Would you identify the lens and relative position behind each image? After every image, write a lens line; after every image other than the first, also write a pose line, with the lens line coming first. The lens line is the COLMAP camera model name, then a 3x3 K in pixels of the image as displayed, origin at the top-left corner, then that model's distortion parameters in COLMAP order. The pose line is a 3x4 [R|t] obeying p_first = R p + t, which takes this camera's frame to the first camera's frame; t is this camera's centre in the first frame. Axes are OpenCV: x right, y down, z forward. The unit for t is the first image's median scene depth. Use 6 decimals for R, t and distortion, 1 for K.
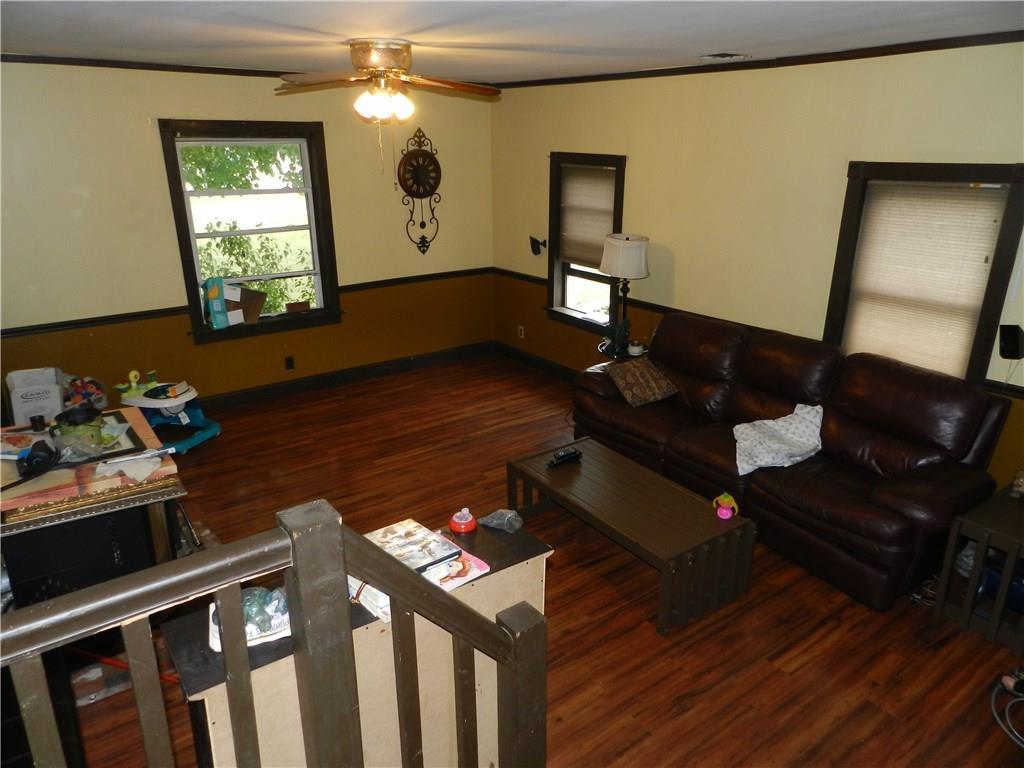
lens RADIAL K [[707.1, 0, 512.0], [0, 707.1, 384.0], [0, 0, 1]] dist [0.027811, 0.000219]
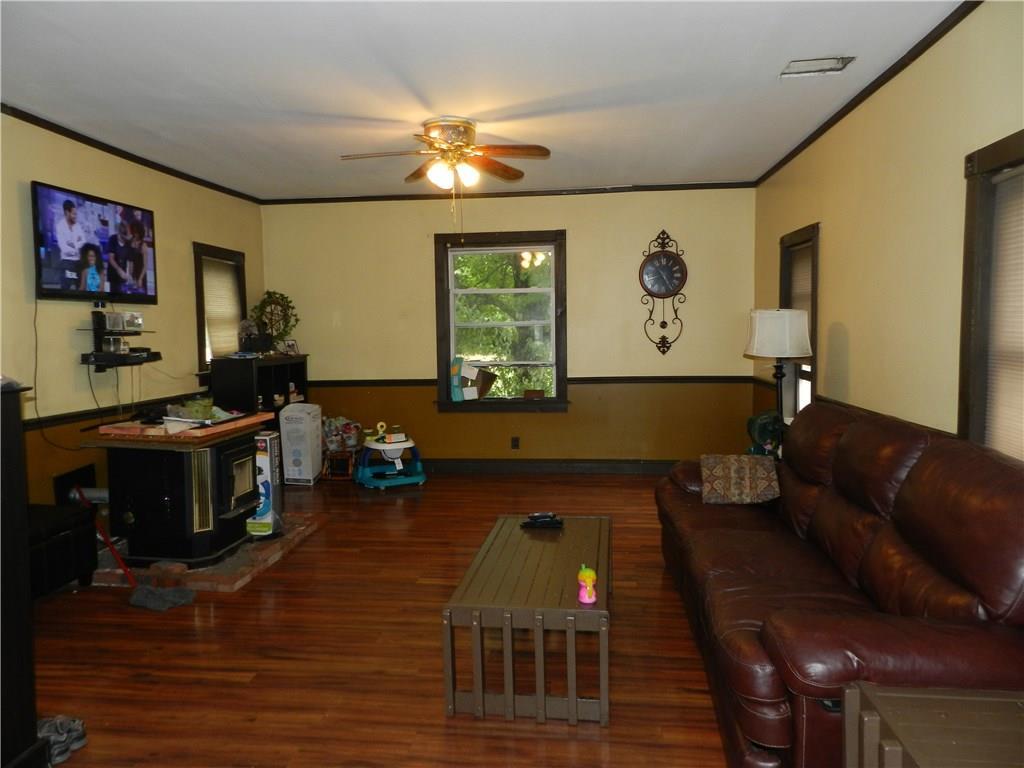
lens RADIAL K [[707.1, 0, 512.0], [0, 707.1, 384.0], [0, 0, 1]] dist [0.027811, 0.000219]
pose [[0.726317, 0.045469, -0.685855, 0.412784], [-0.212982, 0.963589, -0.161666, 0.058578], [0.653531, 0.263495, 0.709555, 0.201439]]
